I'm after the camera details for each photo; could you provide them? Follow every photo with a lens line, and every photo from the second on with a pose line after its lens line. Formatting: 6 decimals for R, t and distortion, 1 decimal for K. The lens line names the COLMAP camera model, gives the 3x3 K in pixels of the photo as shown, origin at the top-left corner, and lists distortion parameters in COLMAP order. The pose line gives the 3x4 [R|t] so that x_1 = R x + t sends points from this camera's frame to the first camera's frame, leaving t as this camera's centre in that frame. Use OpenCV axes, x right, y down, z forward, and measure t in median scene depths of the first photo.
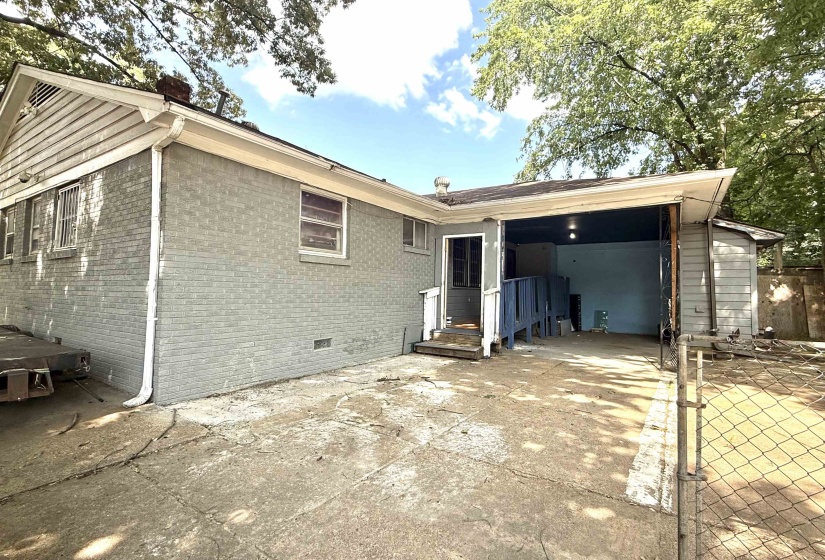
lens RADIAL K [[396.9, 0, 413.6], [0, 396.9, 277.5], [0, 0, 1]] dist [-0.001695, -0.000547]
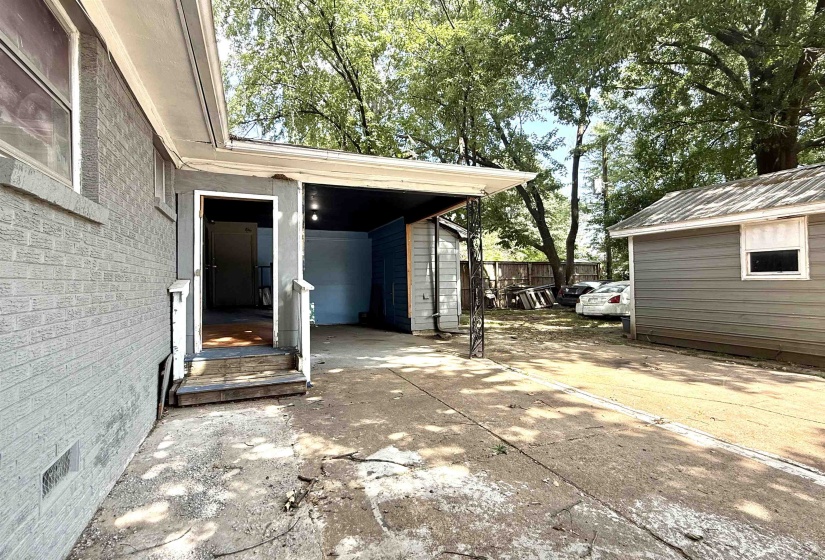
lens RADIAL K [[396.9, 0, 411.7], [0, 396.9, 279.9], [0, 0, 1]] dist [-0.001695, -0.000547]
pose [[0.556573, -0.013874, 0.830683, -0.254942], [-0.012845, 0.999597, 0.025301, 0.006220], [-0.830699, -0.024752, 0.556171, 0.469904]]
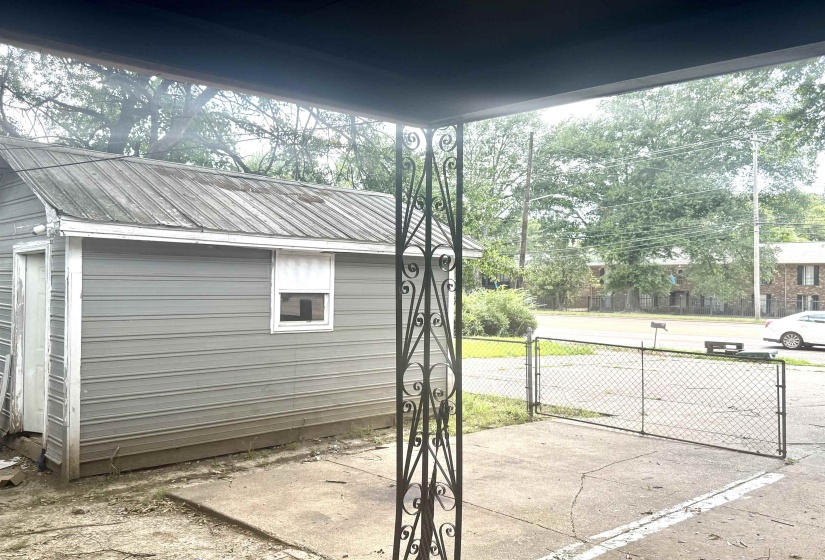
lens RADIAL K [[738.6, 0, 408.4], [0, 738.6, 273.8], [0, 0, 1]] dist [0.049758, -0.118016]
pose [[-0.975920, -0.017655, 0.217414, 0.419994], [-0.029105, 0.998346, -0.049575, -0.019222], [-0.216179, -0.054709, -0.974820, 1.338663]]
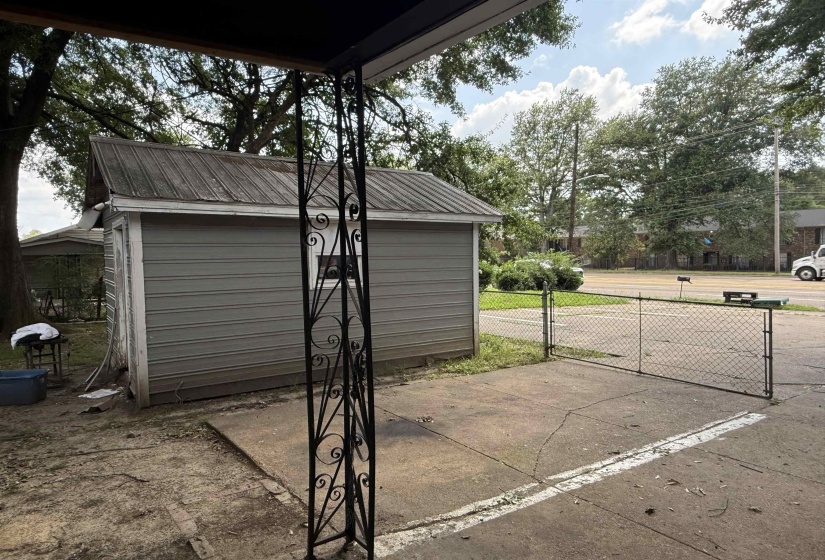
lens RADIAL K [[551.1, 0, 410.0], [0, 551.1, 276.8], [0, 0, 1]] dist [-0.020268, 0.008870]
pose [[-0.929769, -0.013961, 0.367878, 0.333295], [-0.010813, 0.999885, 0.010616, -0.014247], [-0.367984, 0.005892, -0.929814, 1.166274]]
